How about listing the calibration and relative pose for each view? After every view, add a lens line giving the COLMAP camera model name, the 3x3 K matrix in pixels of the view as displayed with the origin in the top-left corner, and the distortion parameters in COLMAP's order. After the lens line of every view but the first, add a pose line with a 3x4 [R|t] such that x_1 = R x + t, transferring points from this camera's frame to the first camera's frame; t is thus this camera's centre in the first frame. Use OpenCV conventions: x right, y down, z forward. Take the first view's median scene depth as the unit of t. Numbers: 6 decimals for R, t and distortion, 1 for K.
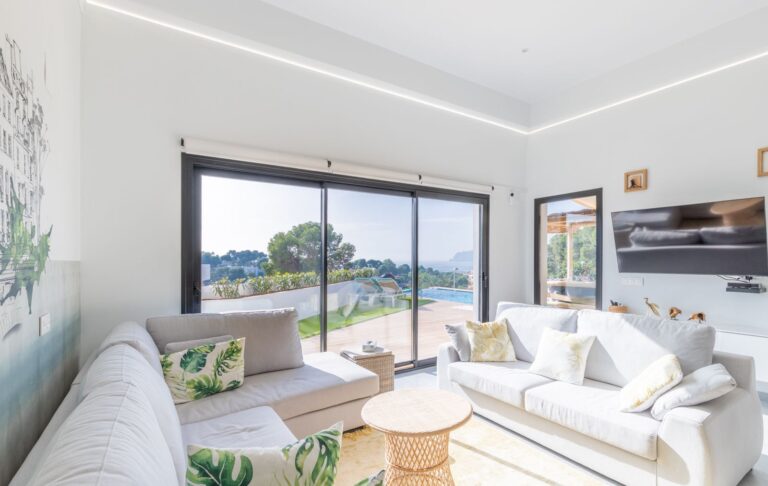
lens RADIAL K [[348.7, 0, 385.8], [0, 348.7, 250.9], [0, 0, 1]] dist [0.003342, 0.000131]
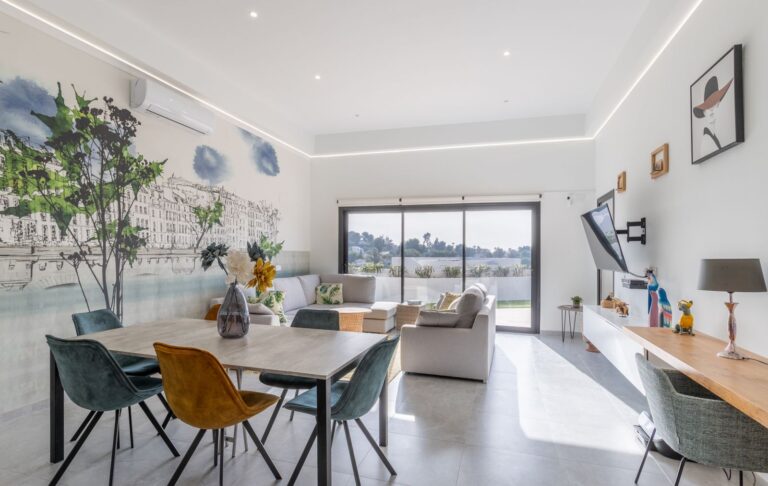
lens RADIAL K [[394.3, 0, 402.9], [0, 394.3, 253.3], [0, 0, 1]] dist [0.004491, 0.000044]
pose [[0.674379, 0.005451, -0.738365, 1.763185], [0.002428, 0.999951, 0.009599, 0.010651], [0.738381, -0.008266, 0.674333, -0.488706]]
